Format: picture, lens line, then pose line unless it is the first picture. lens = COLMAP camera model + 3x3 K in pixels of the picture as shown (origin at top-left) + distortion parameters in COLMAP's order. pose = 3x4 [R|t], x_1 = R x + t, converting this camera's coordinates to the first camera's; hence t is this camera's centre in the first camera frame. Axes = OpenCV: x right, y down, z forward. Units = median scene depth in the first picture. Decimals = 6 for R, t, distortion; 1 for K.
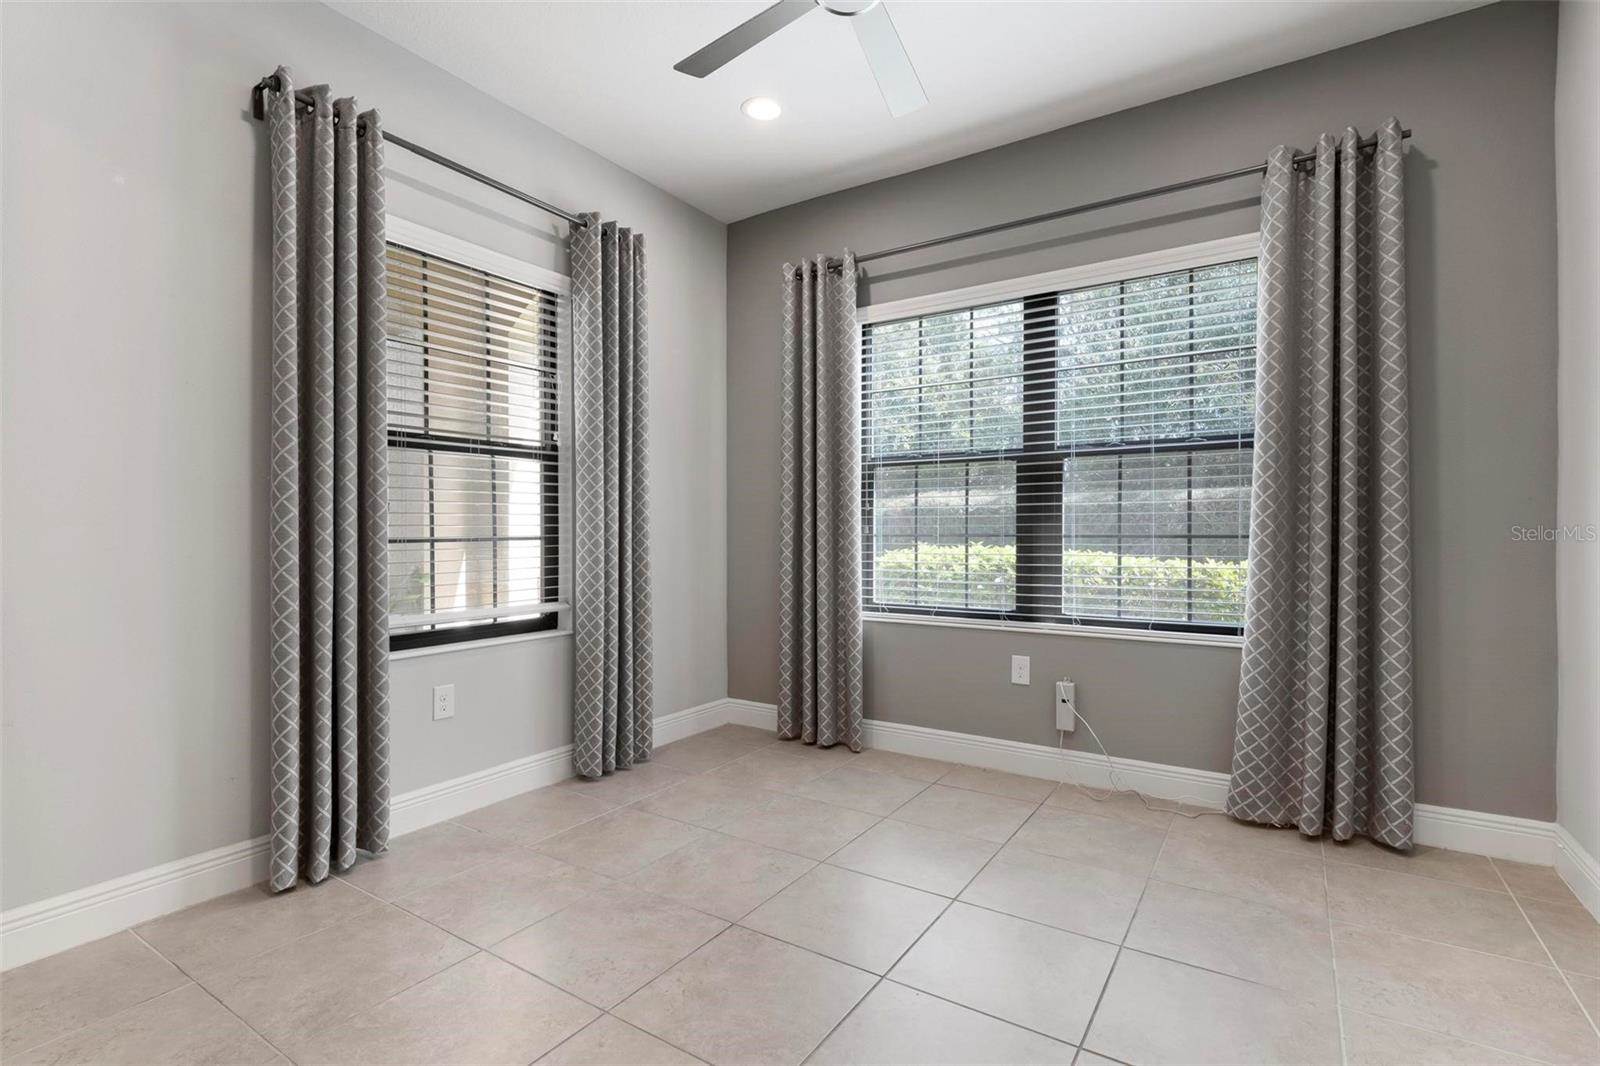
lens RADIAL K [[769.8, 0, 827.7], [0, 769.8, 531.1], [0, 0, 1]] dist [0.000062, -0.001167]
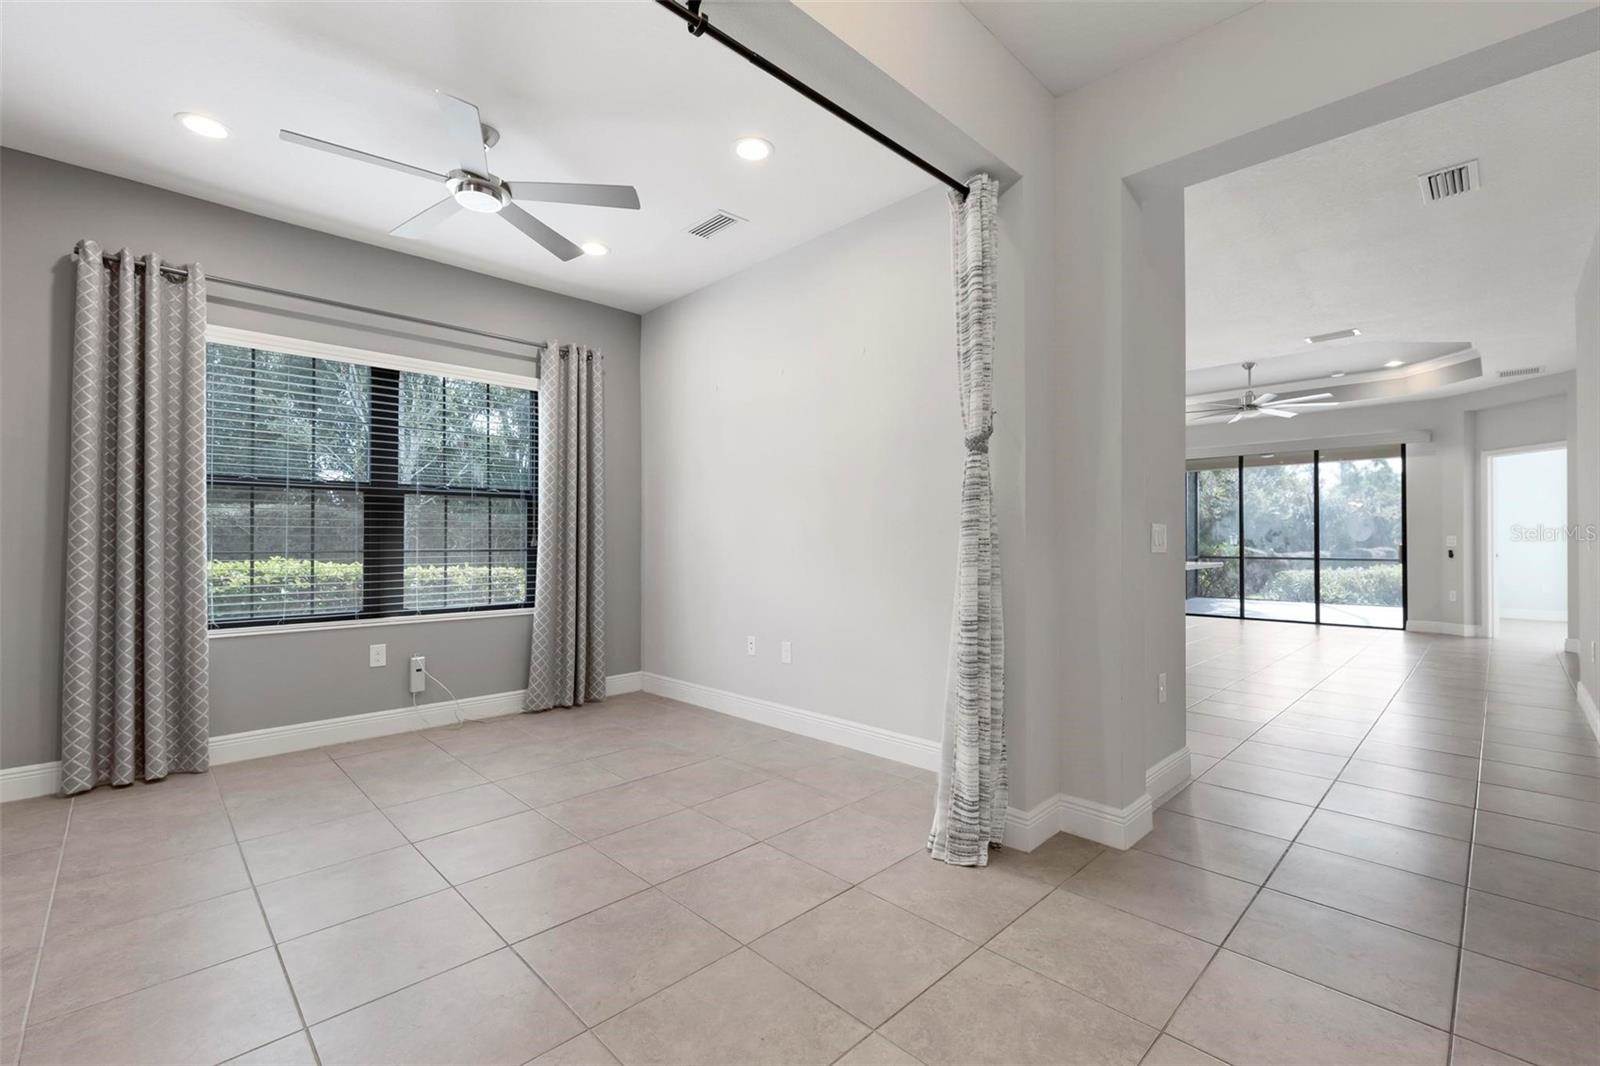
lens RADIAL K [[677.5, 0, 829.1], [0, 677.5, 530.2], [0, 0, 1]] dist [-0.000230, 0.000102]
pose [[0.178777, 0.017520, 0.983734, -0.737914], [-0.000517, 0.999843, -0.017713, -0.010234], [-0.983889, 0.002658, 0.178758, 0.049458]]
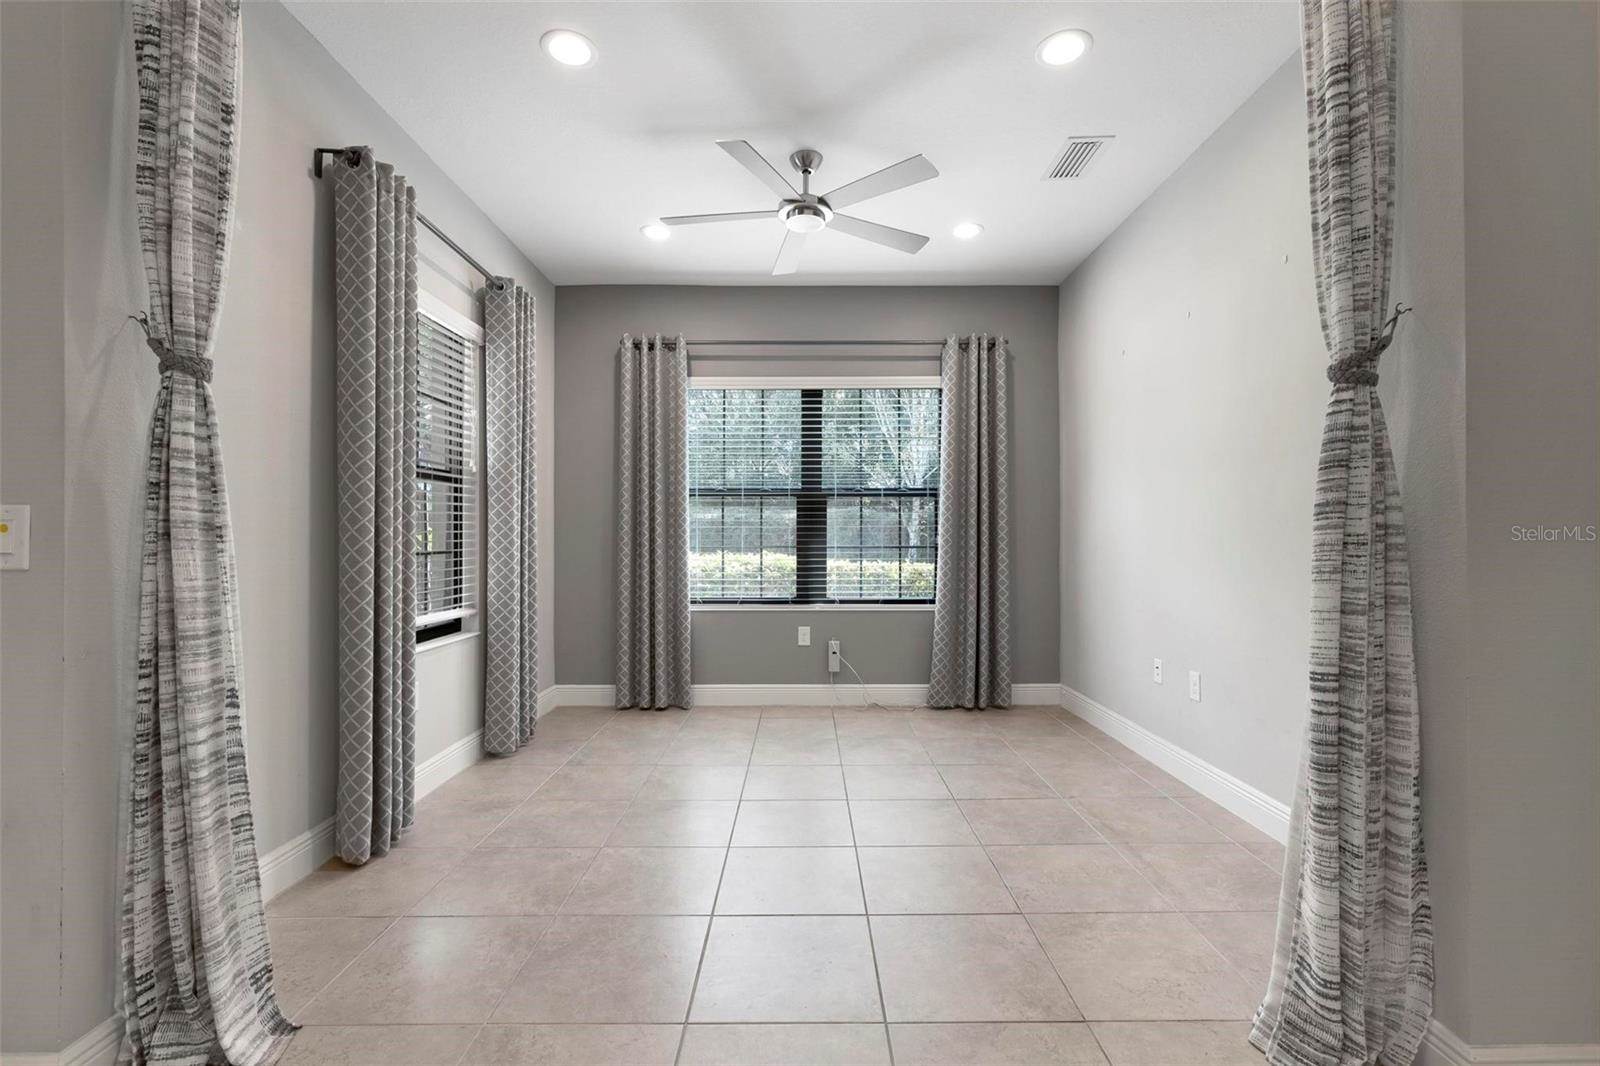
lens RADIAL K [[705.8, 0, 839.2], [0, 705.8, 530.4], [0, 0, 1]] dist [0.003962, -0.001369]
pose [[0.820712, 0.007722, 0.571290, -0.486680], [-0.001229, 0.999930, -0.011750, -0.010802], [-0.571341, 0.008941, 0.820664, -0.178983]]
